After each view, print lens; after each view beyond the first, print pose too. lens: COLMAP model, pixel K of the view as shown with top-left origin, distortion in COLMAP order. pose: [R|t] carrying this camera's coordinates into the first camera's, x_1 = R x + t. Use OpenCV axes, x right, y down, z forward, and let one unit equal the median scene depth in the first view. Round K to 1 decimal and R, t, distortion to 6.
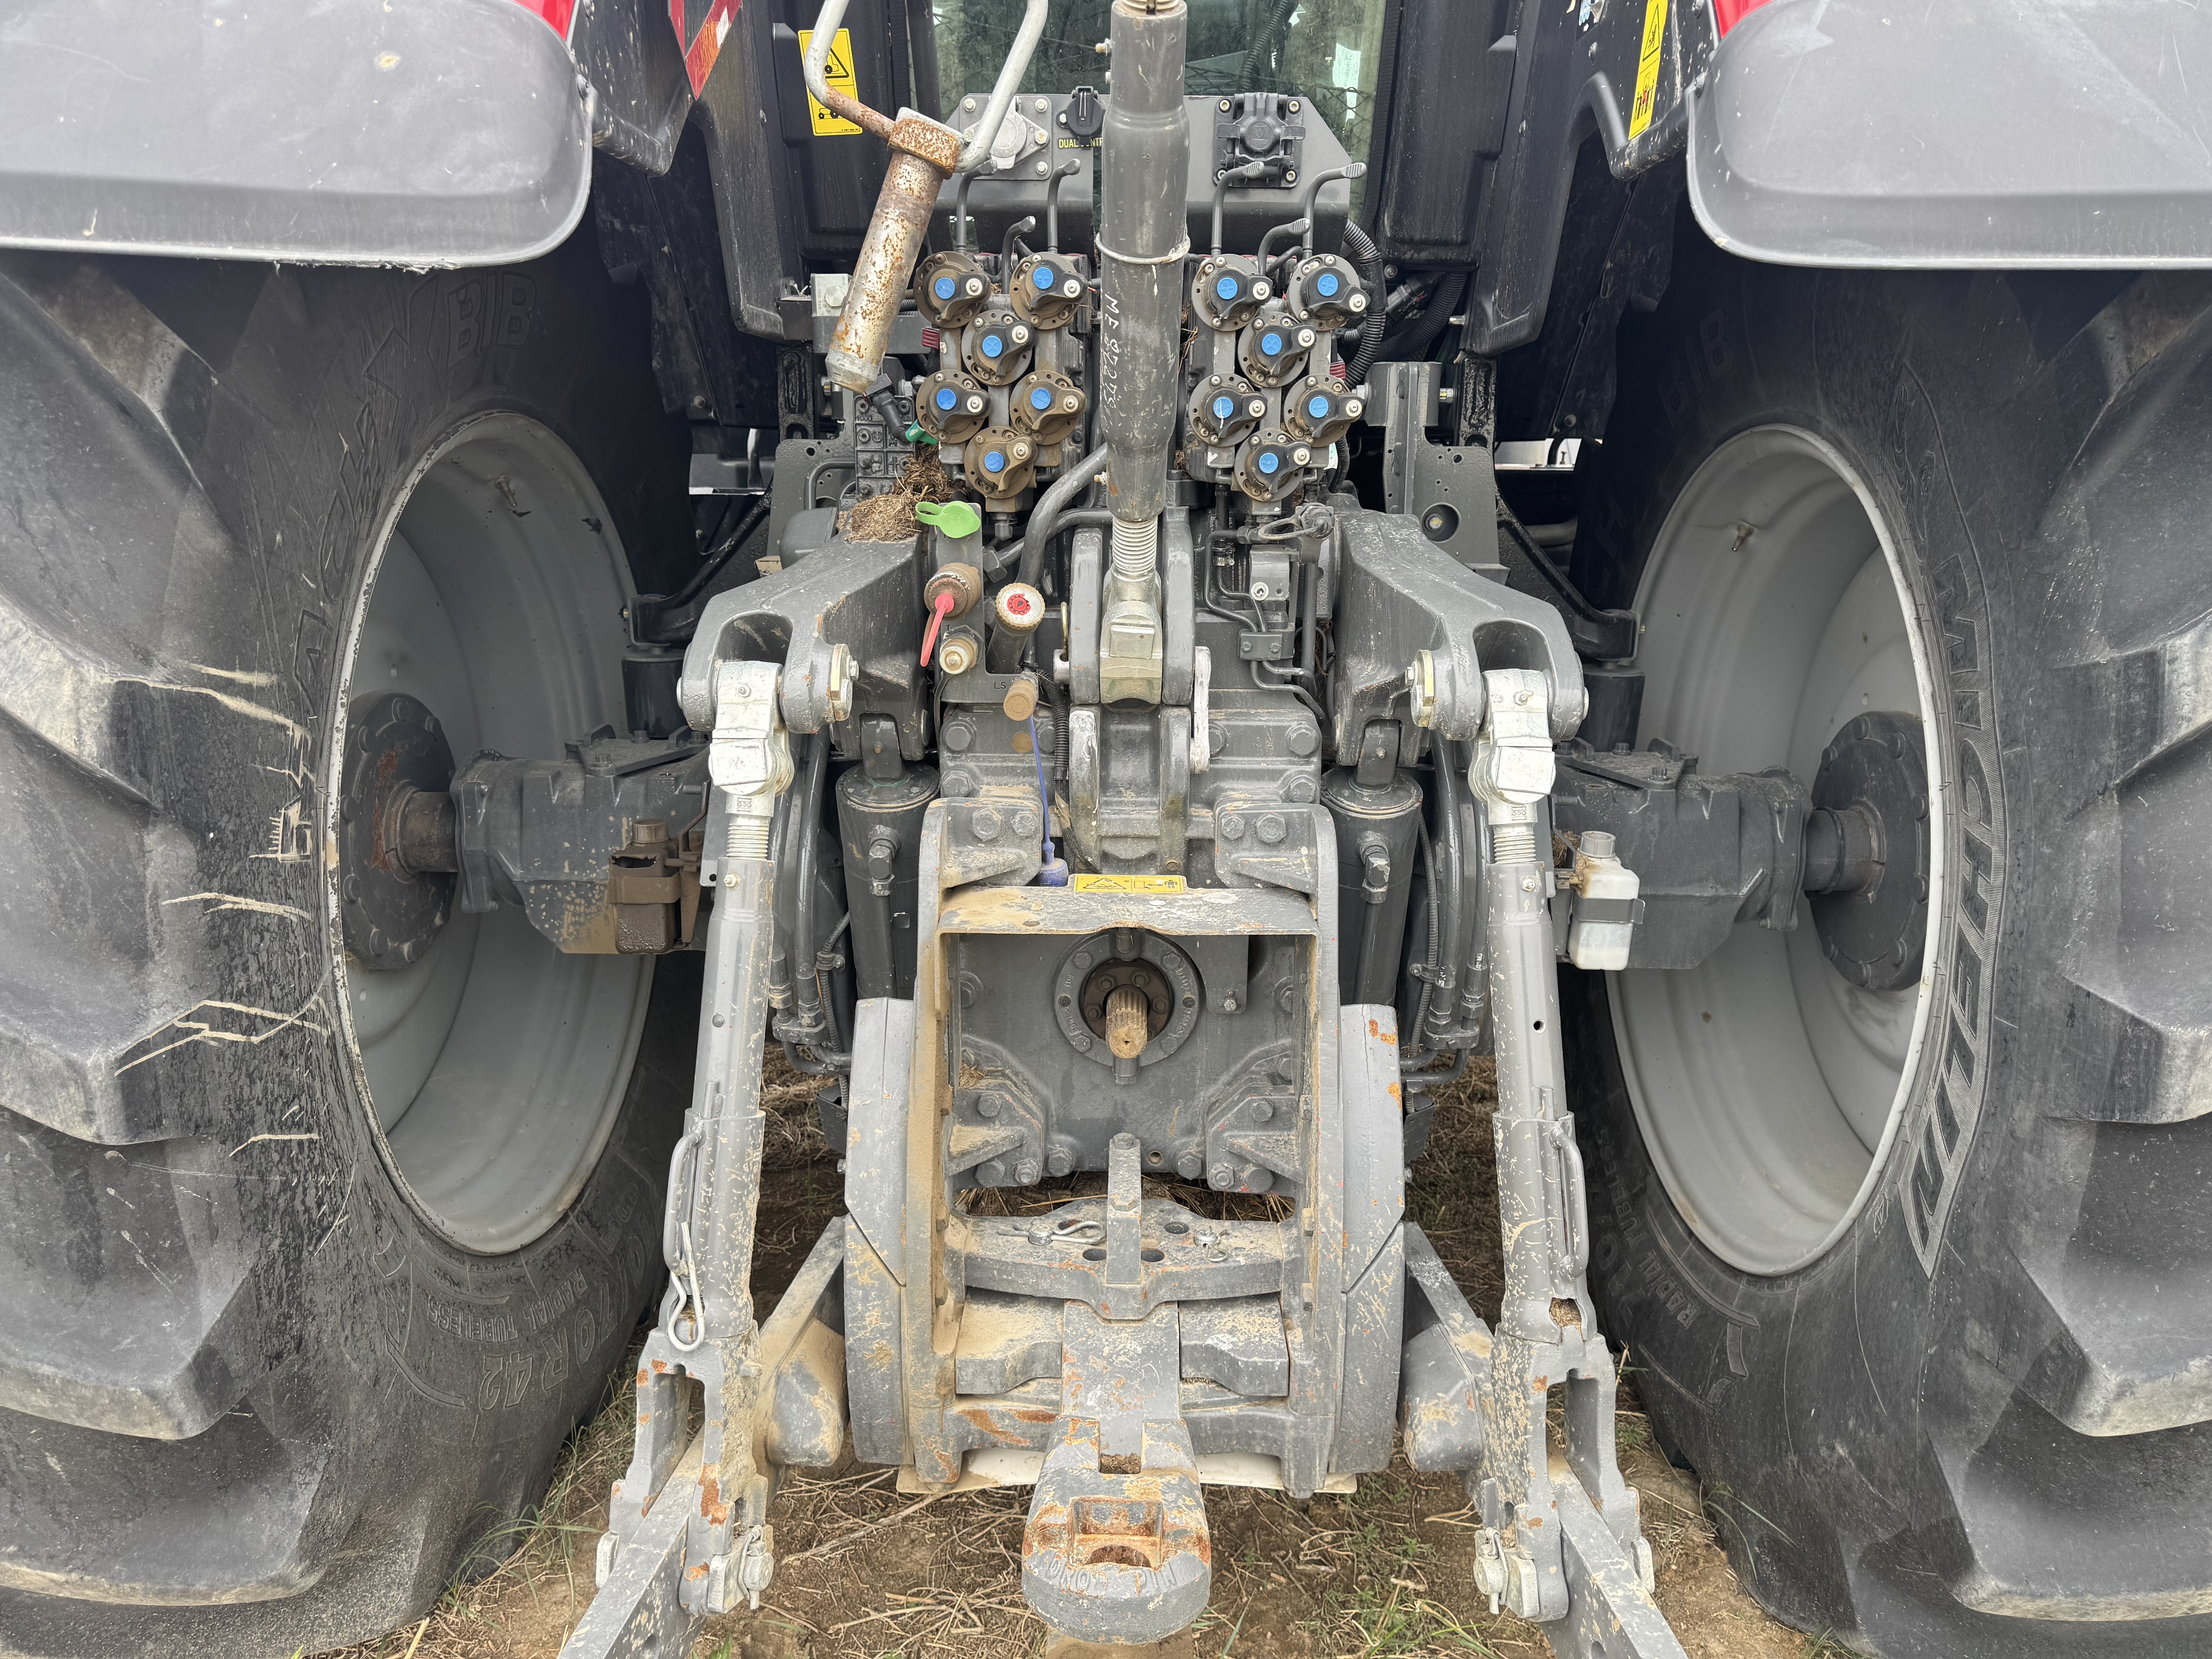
lens RADIAL K [[1501.2, 0, 1108.1], [0, 1501.2, 840.9], [0, 0, 1]] dist [0.129514, -0.187426]
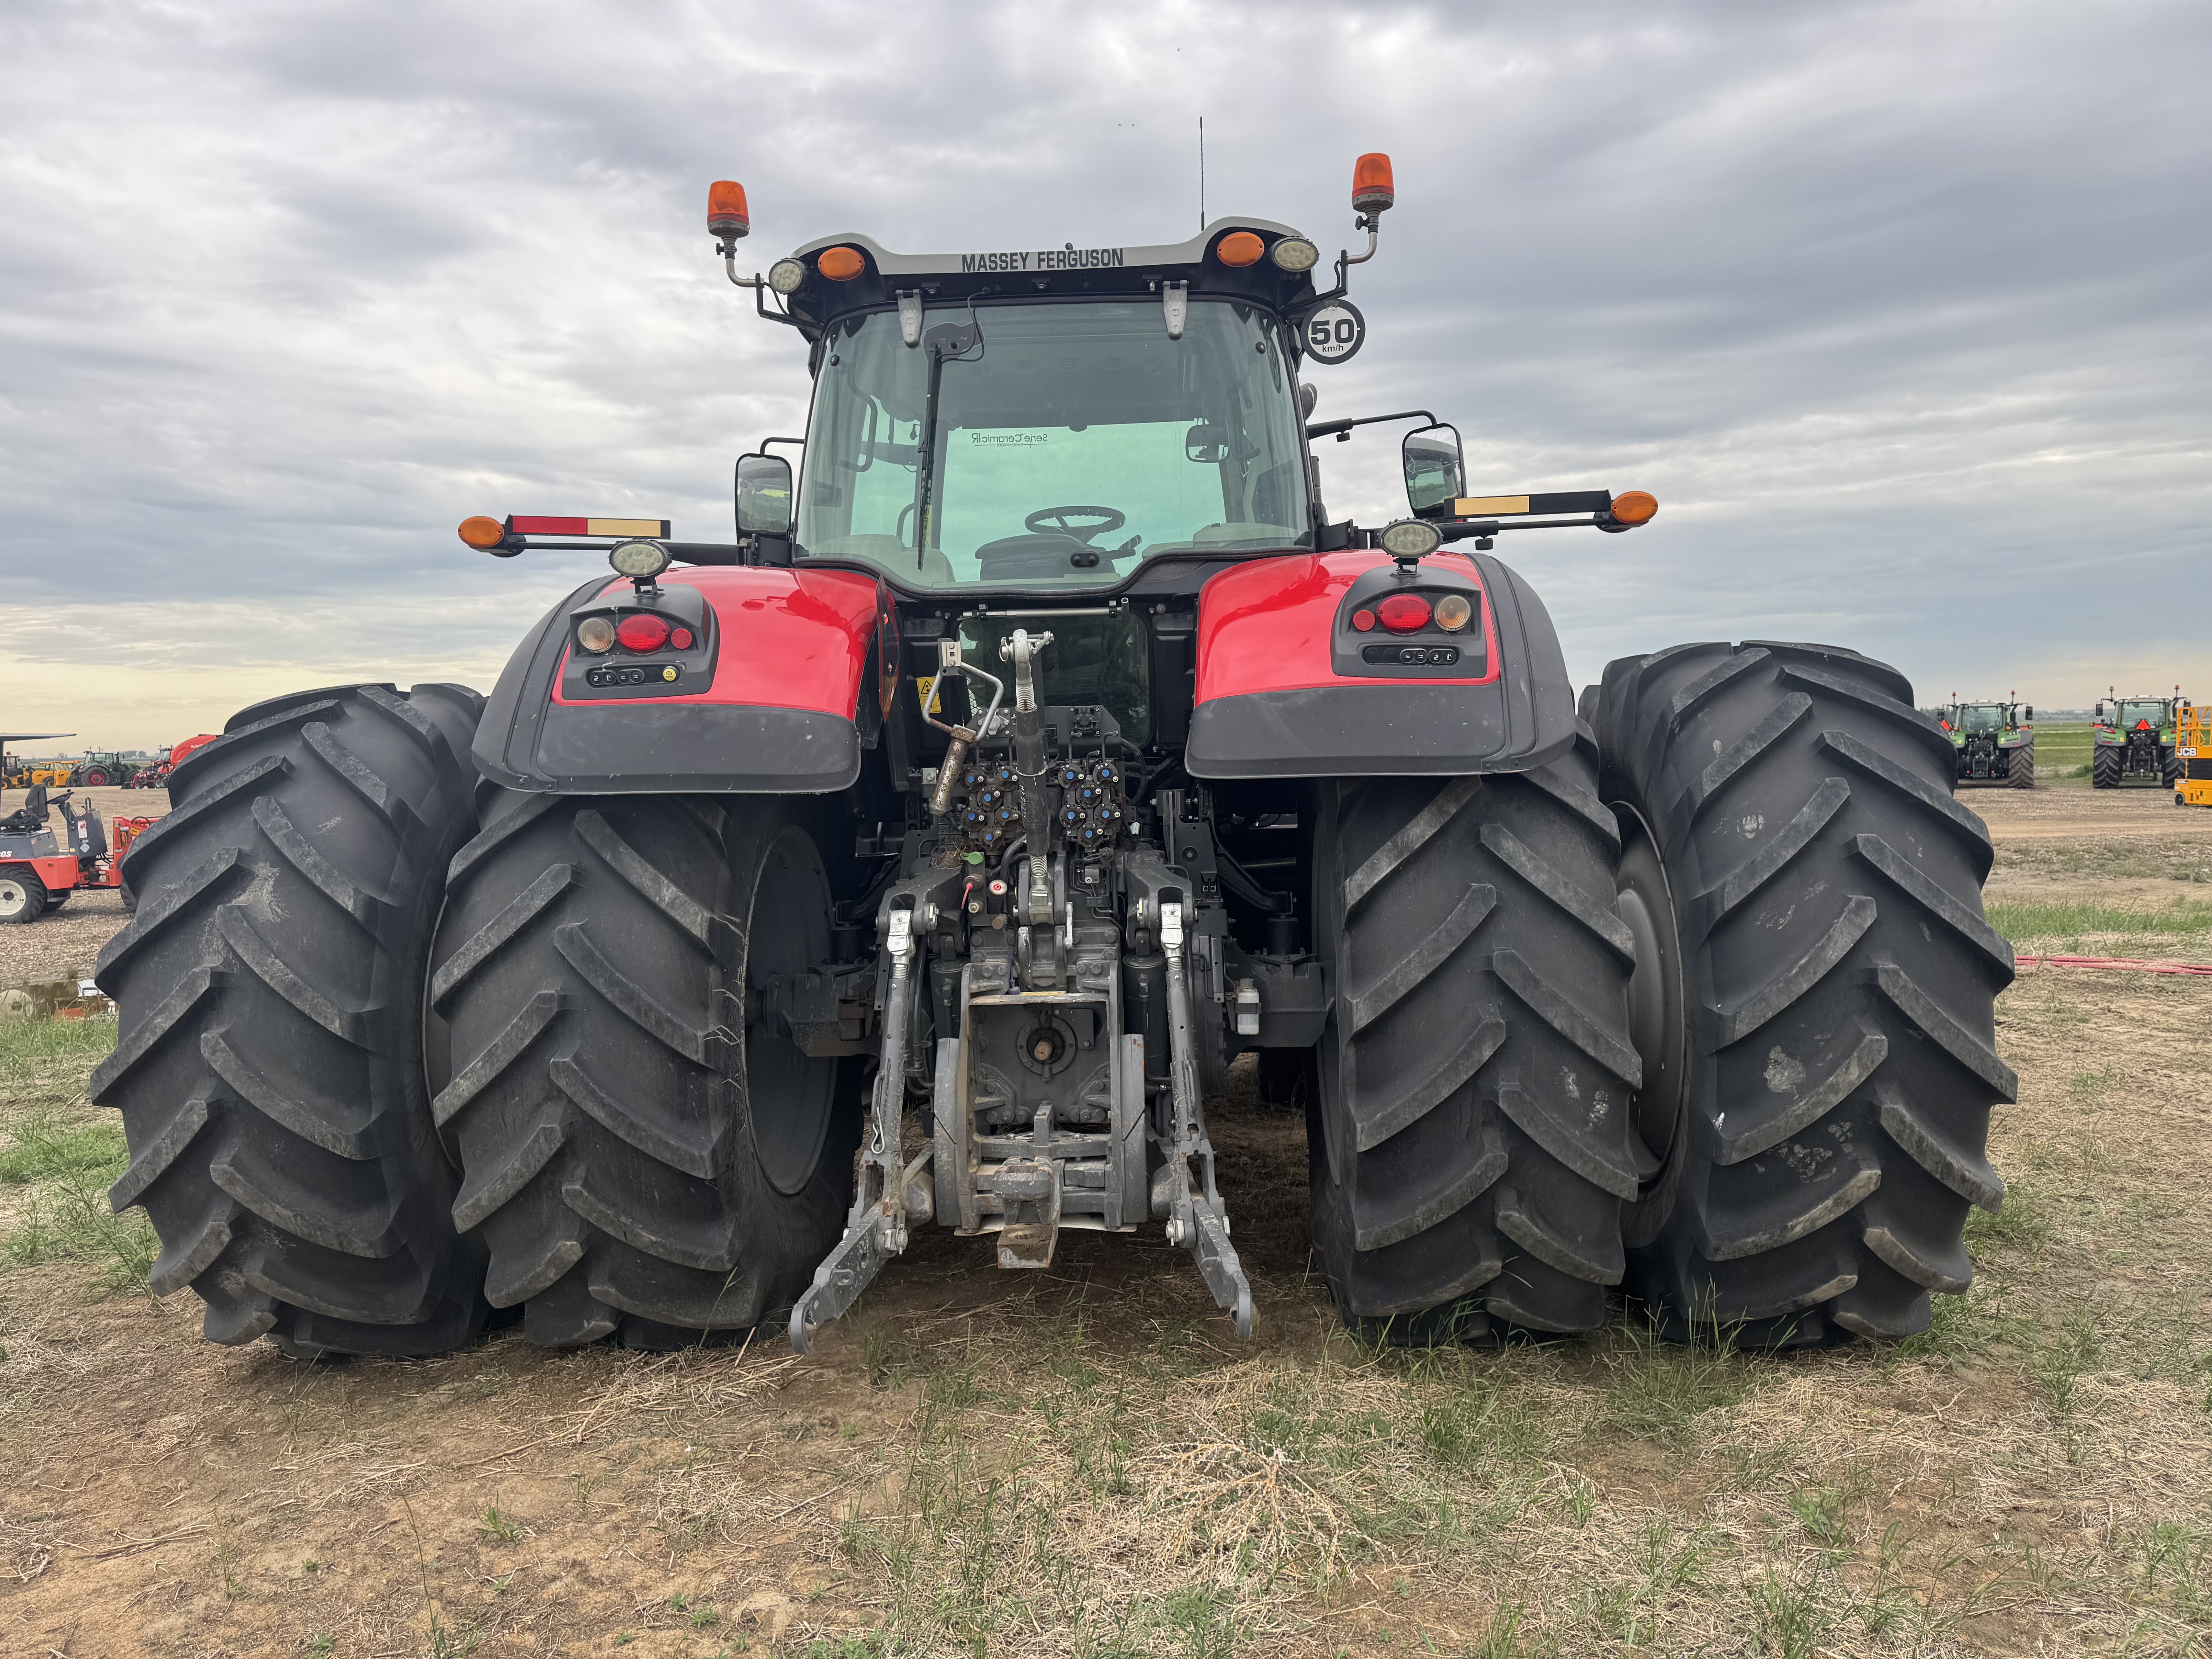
lens RADIAL K [[1501.2, 0, 1108.1], [0, 1501.2, 840.9], [0, 0, 1]] dist [0.129514, -0.187426]
pose [[0.998323, -0.036297, -0.045090, 0.258995], [0.024961, 0.972769, -0.230429, 0.382536], [0.052226, 0.228917, 0.972044, -1.608507]]
